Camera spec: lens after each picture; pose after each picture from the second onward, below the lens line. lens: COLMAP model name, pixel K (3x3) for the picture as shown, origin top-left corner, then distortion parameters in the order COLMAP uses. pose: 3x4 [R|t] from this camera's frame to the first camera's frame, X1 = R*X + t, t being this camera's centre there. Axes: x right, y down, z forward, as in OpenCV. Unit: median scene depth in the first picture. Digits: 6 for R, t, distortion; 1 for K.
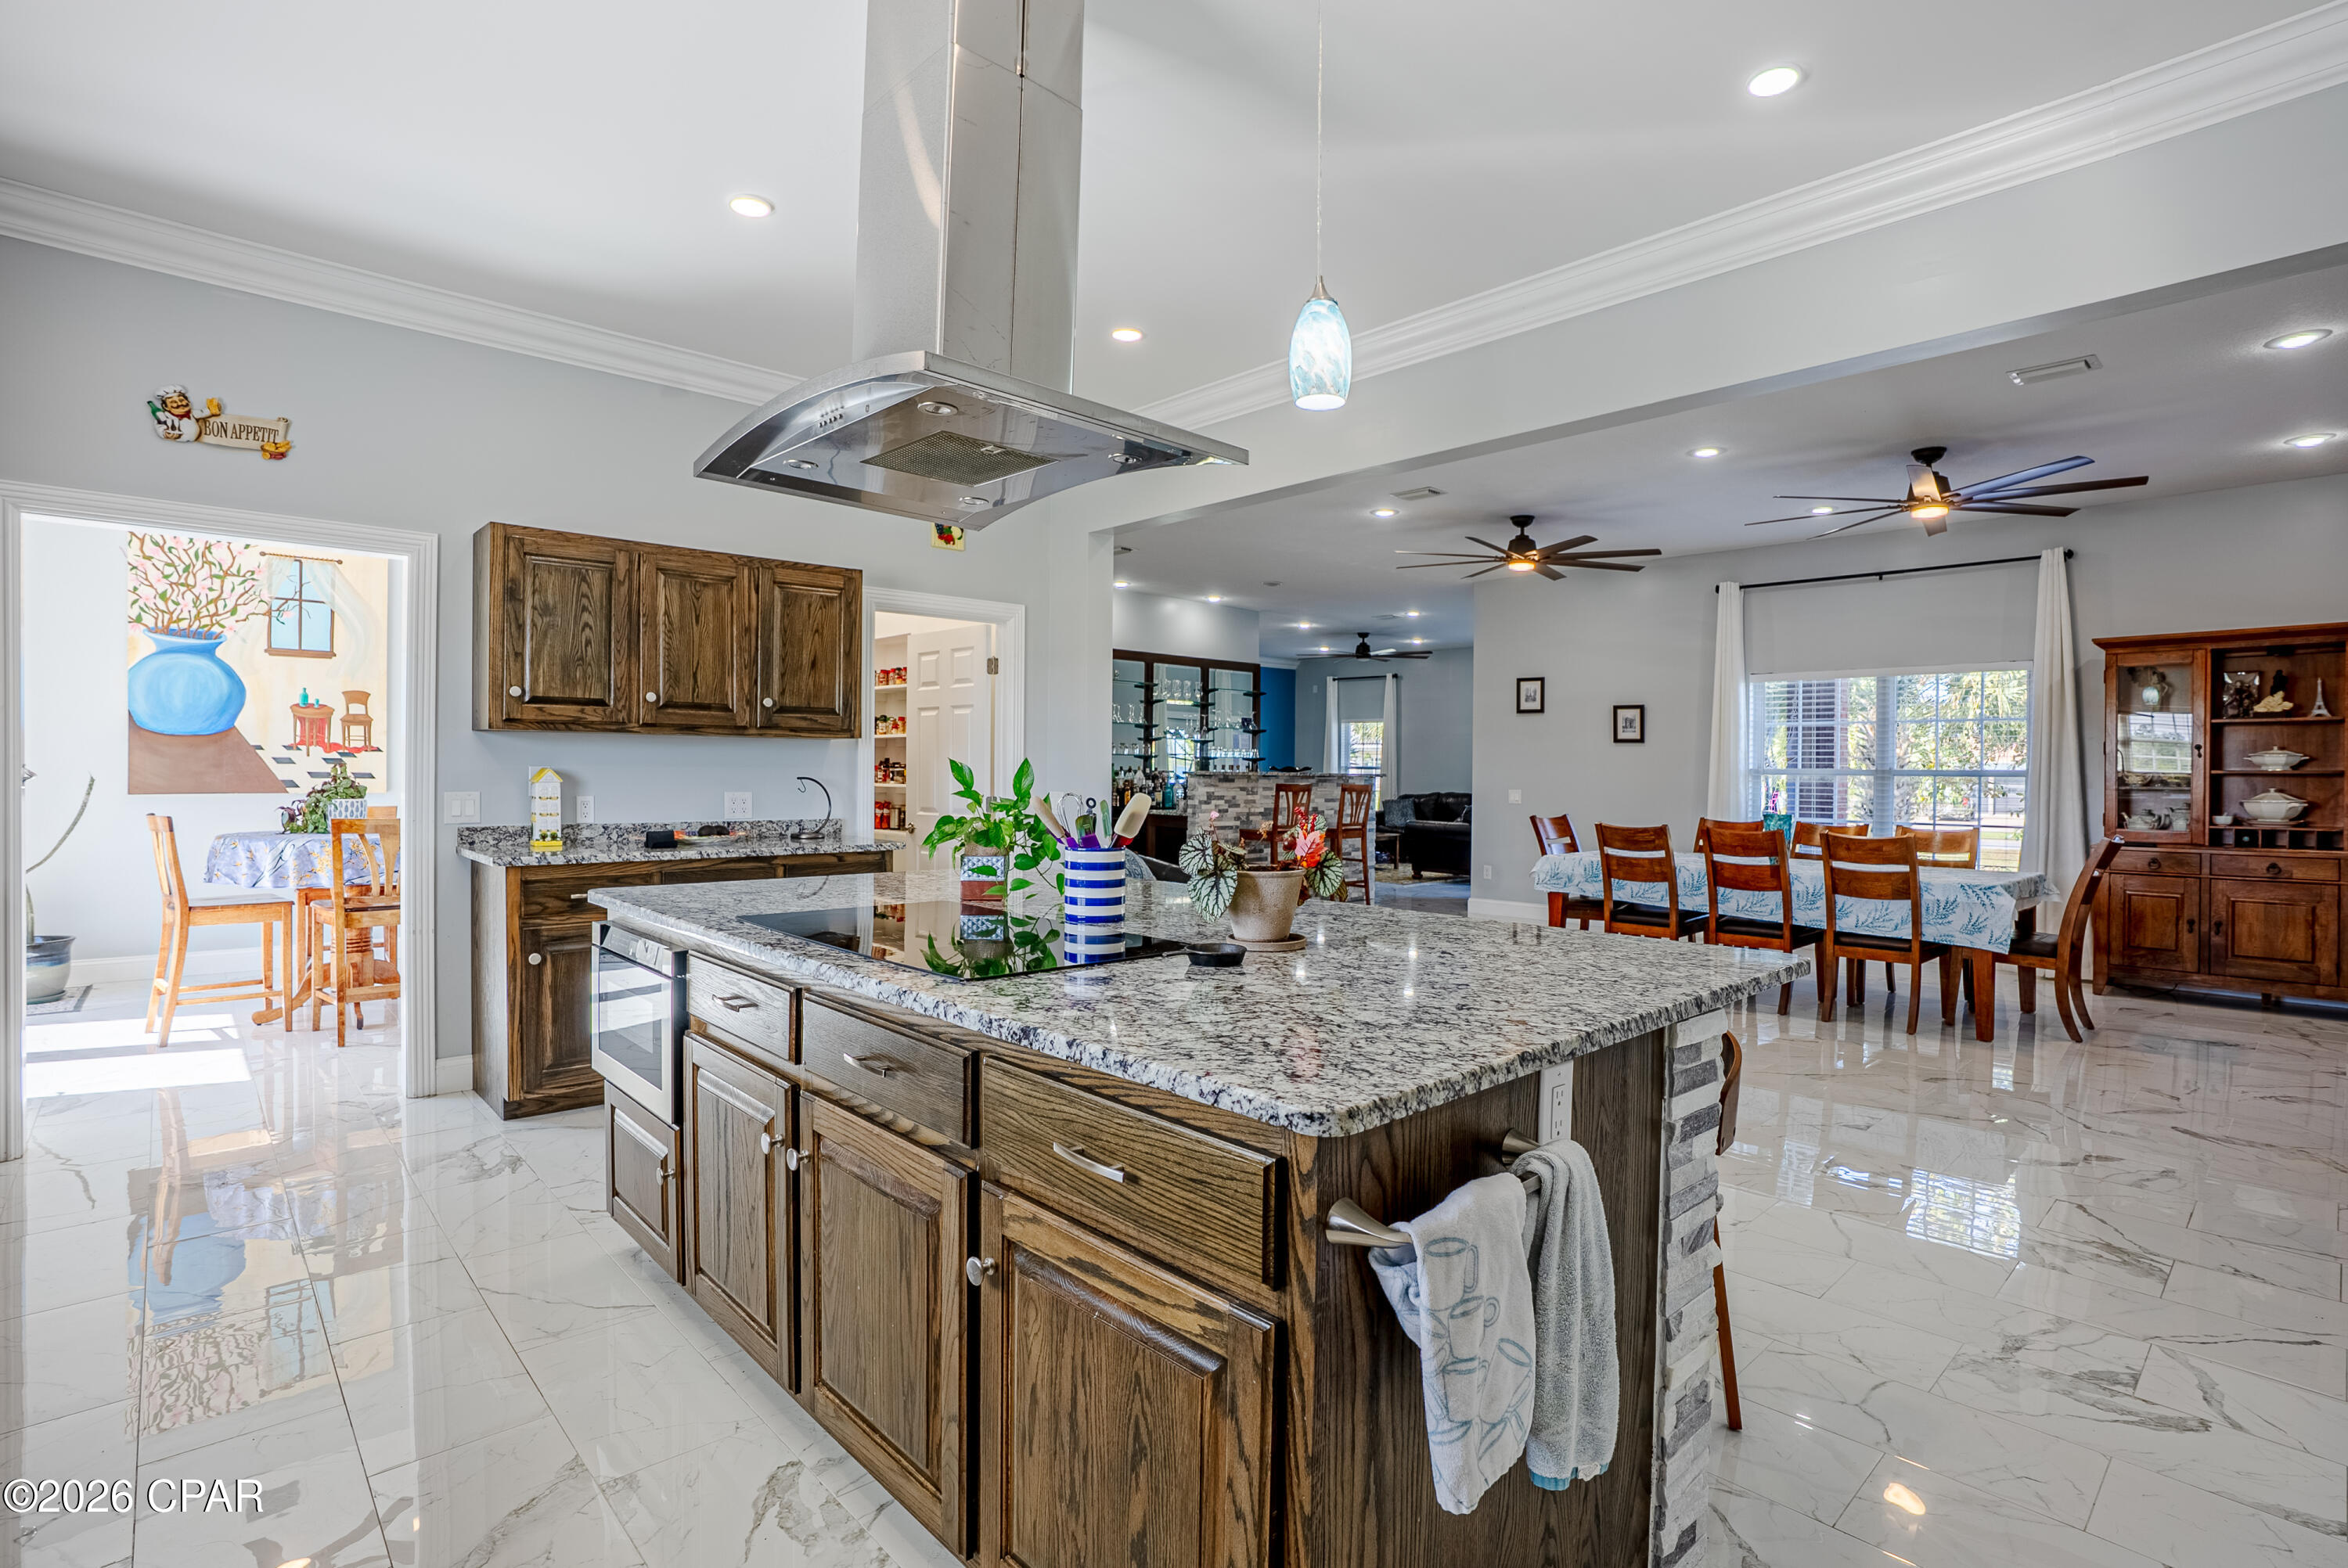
lens RADIAL K [[1133.0, 0, 1218.1], [0, 1133.0, 784.0], [0, 0, 1]] dist [-0.023615, 0.000001]
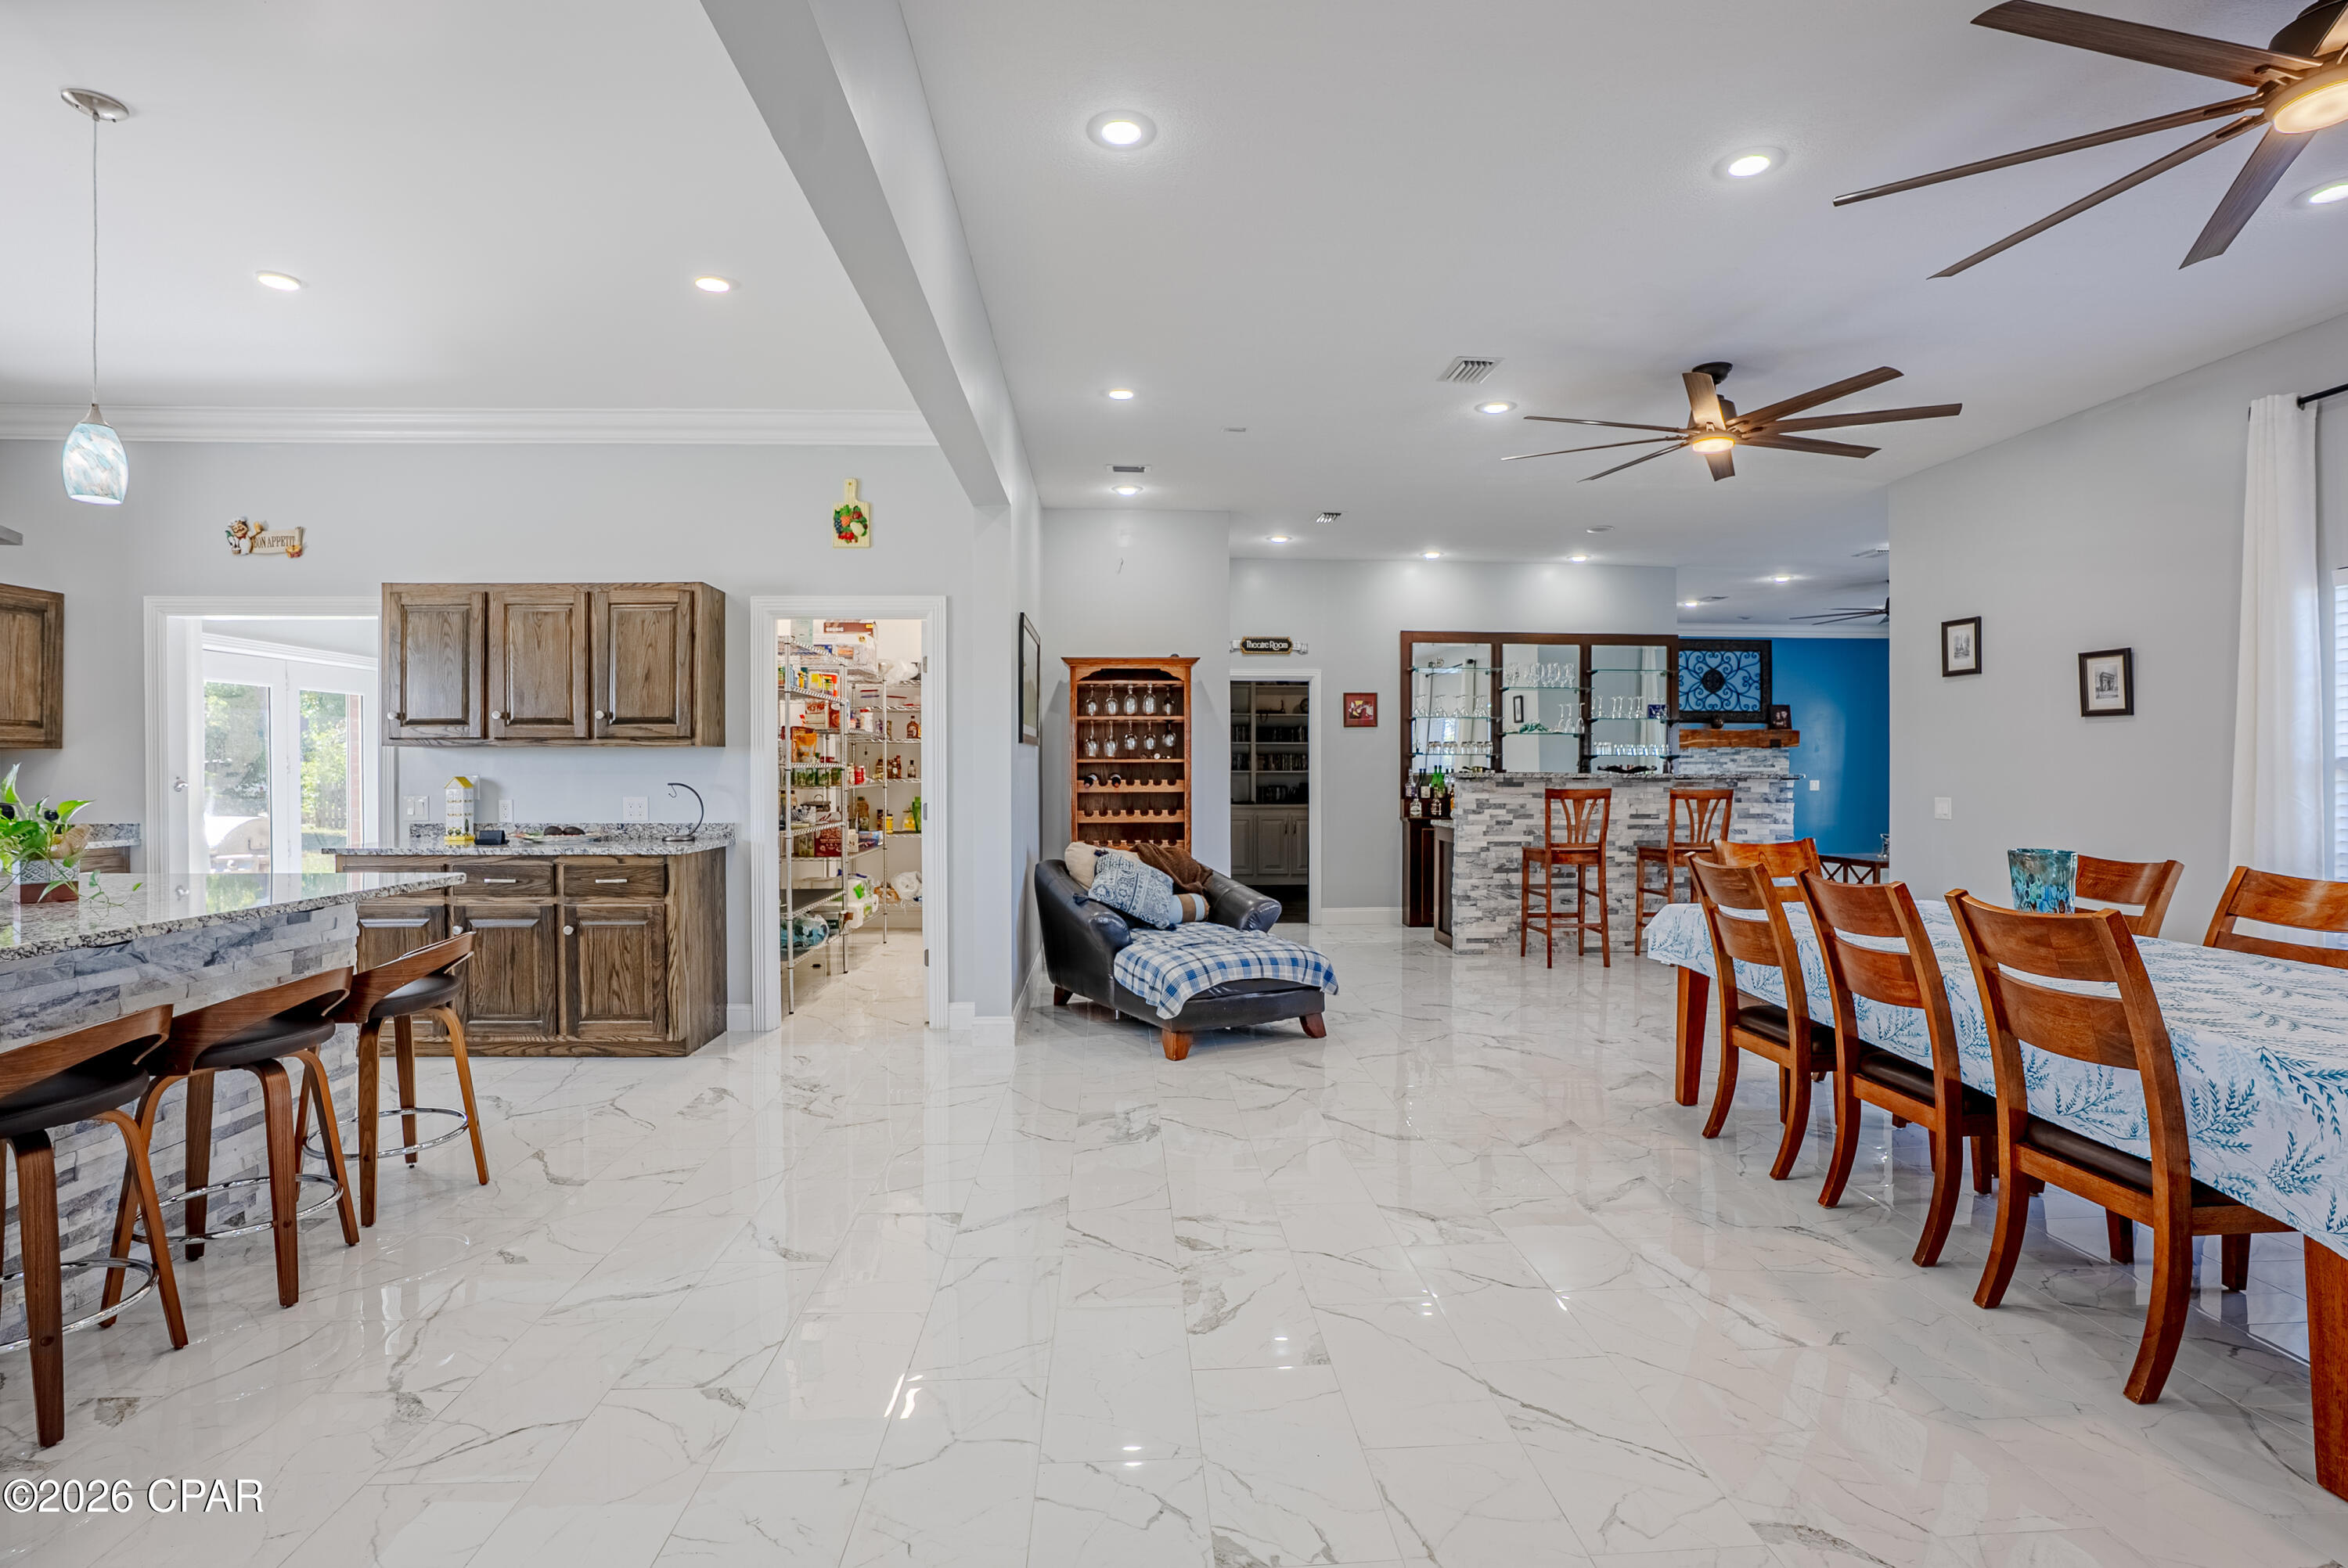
lens RADIAL K [[1101.2, 0, 1207.9], [0, 1101.2, 789.9], [0, 0, 1]] dist [-0.048158, 0.011611]
pose [[0.765610, -0.000523, -0.643305, 0.421545], [0.001110, 0.999999, 0.000508, 0.000371], [0.643304, -0.001103, 0.765610, 0.335089]]
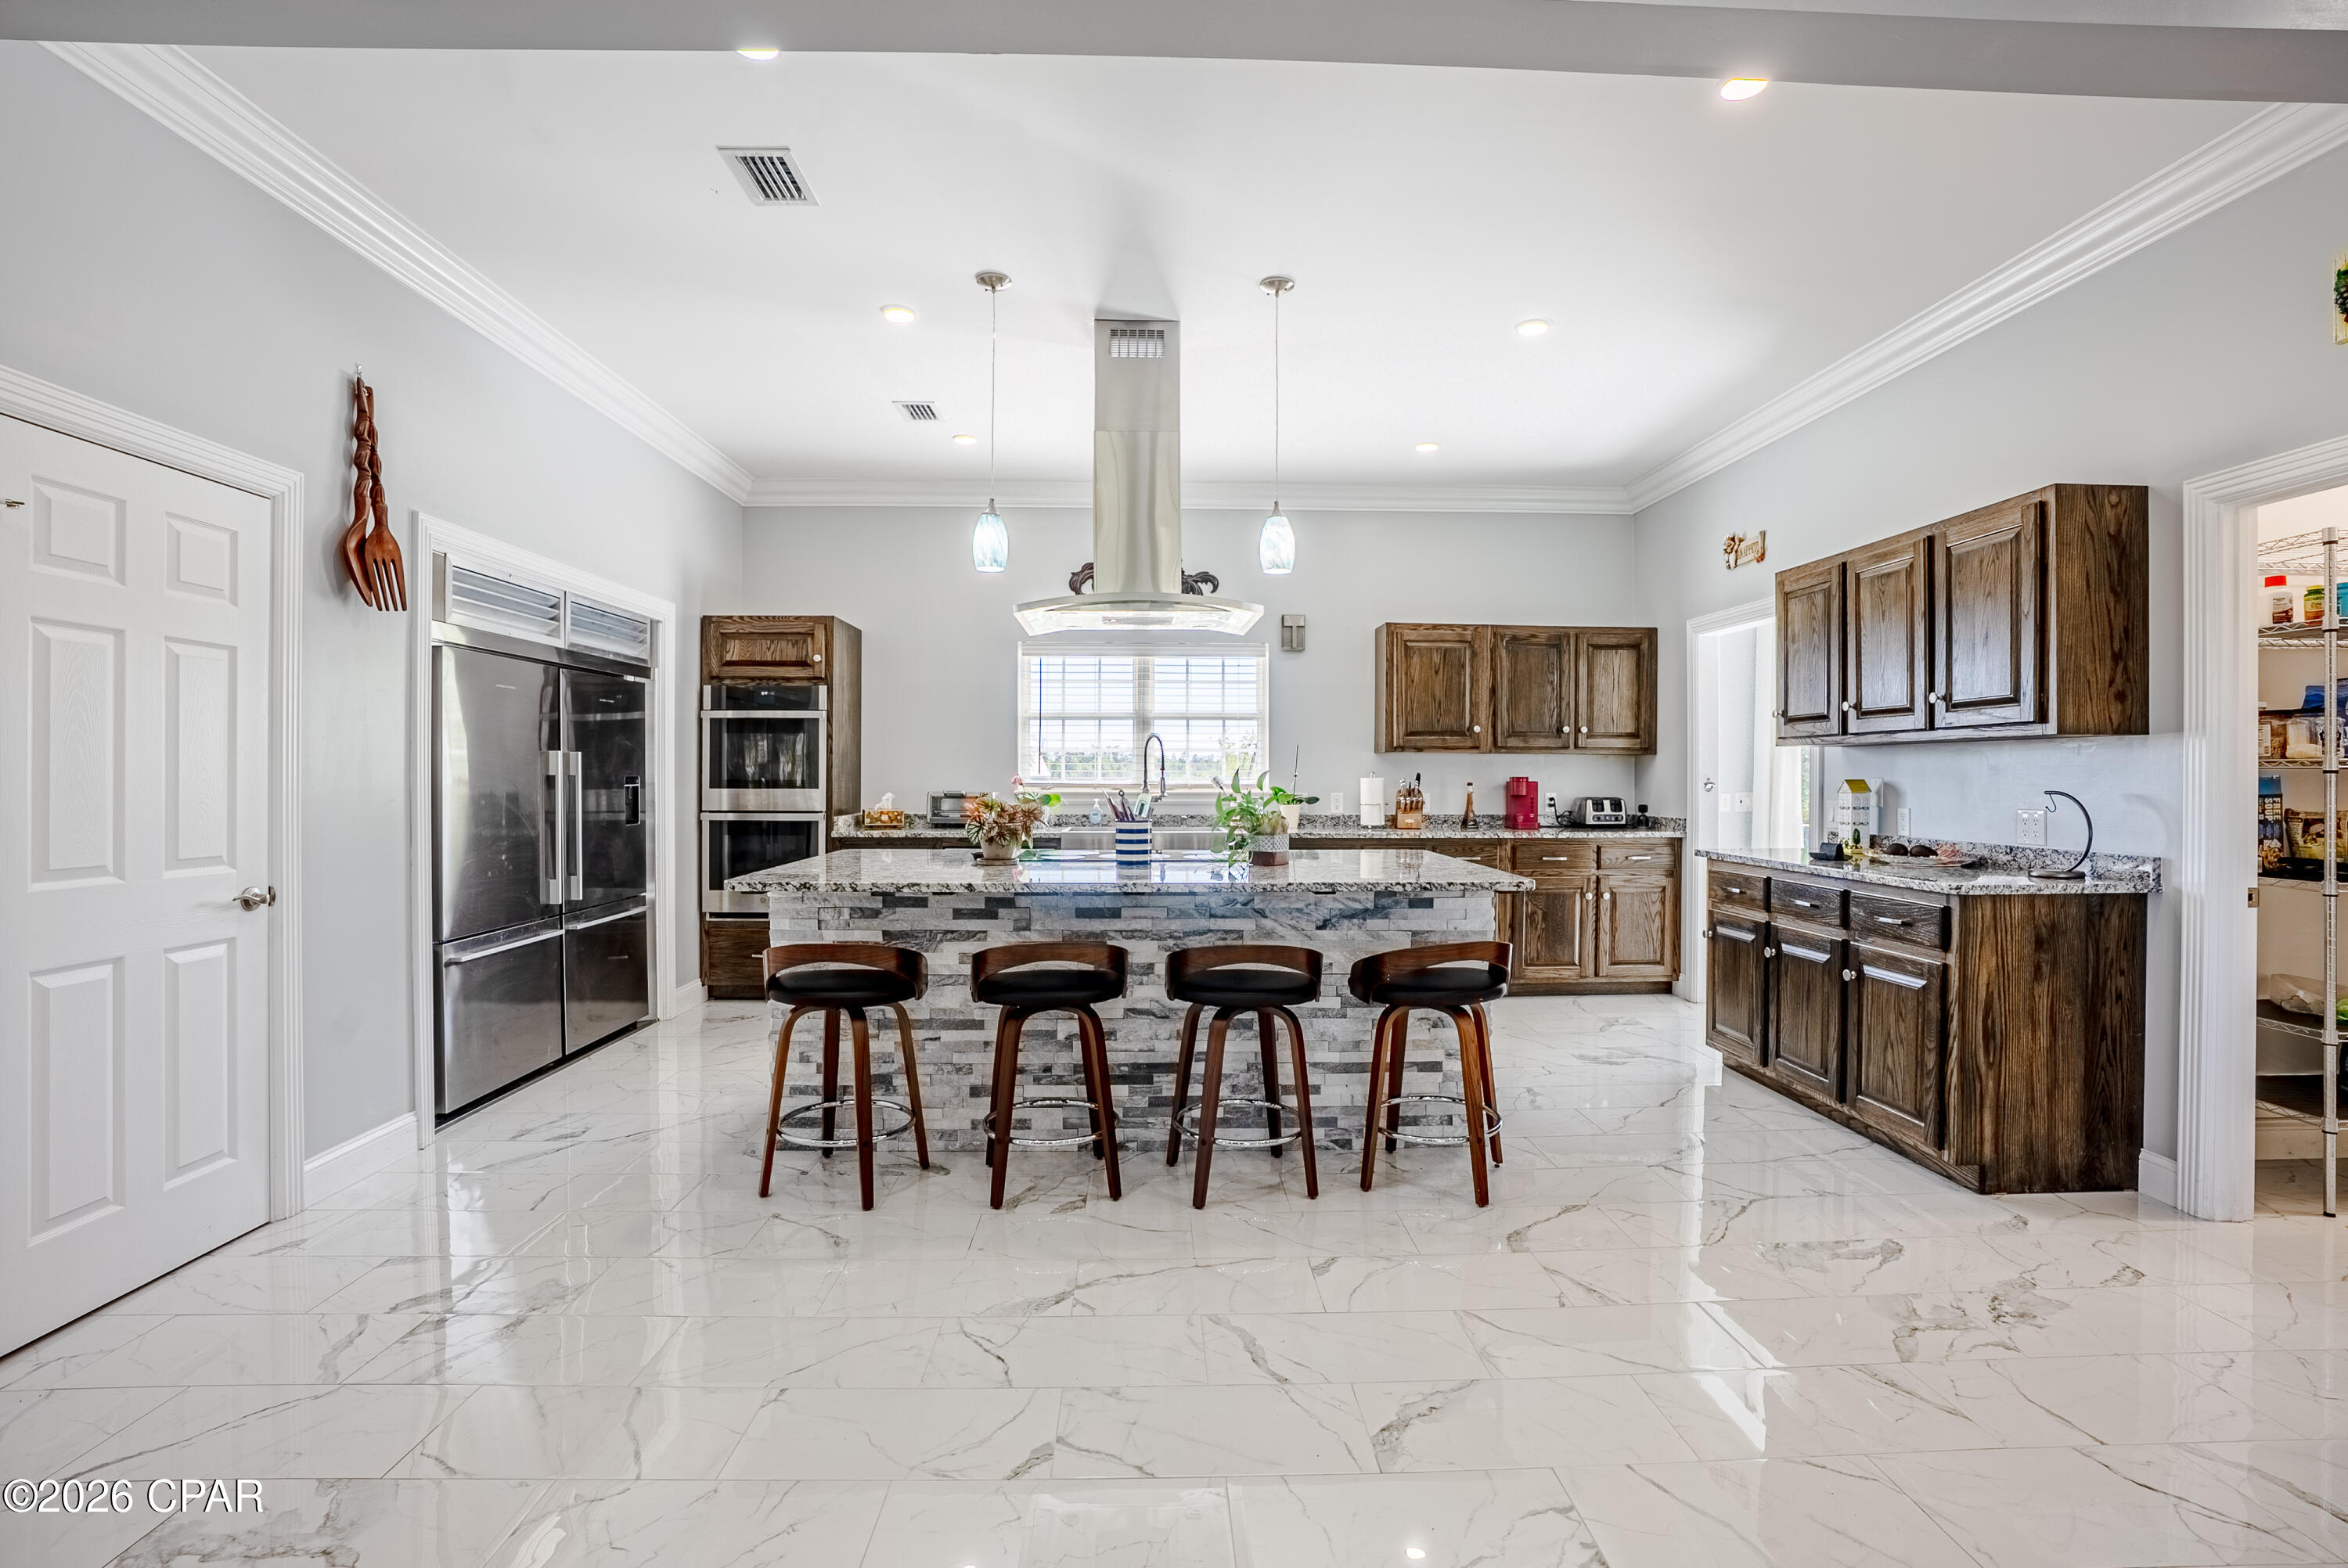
lens RADIAL K [[1101.2, 0, 1173.4], [0, 1101.2, 777.3], [0, 0, 1]] dist [-0.048158, 0.011611]
pose [[-0.677404, -0.009870, -0.735545, 0.316981], [-0.016458, 0.999863, 0.001741, -0.003894], [0.735427, 0.013285, -0.677474, 0.649253]]
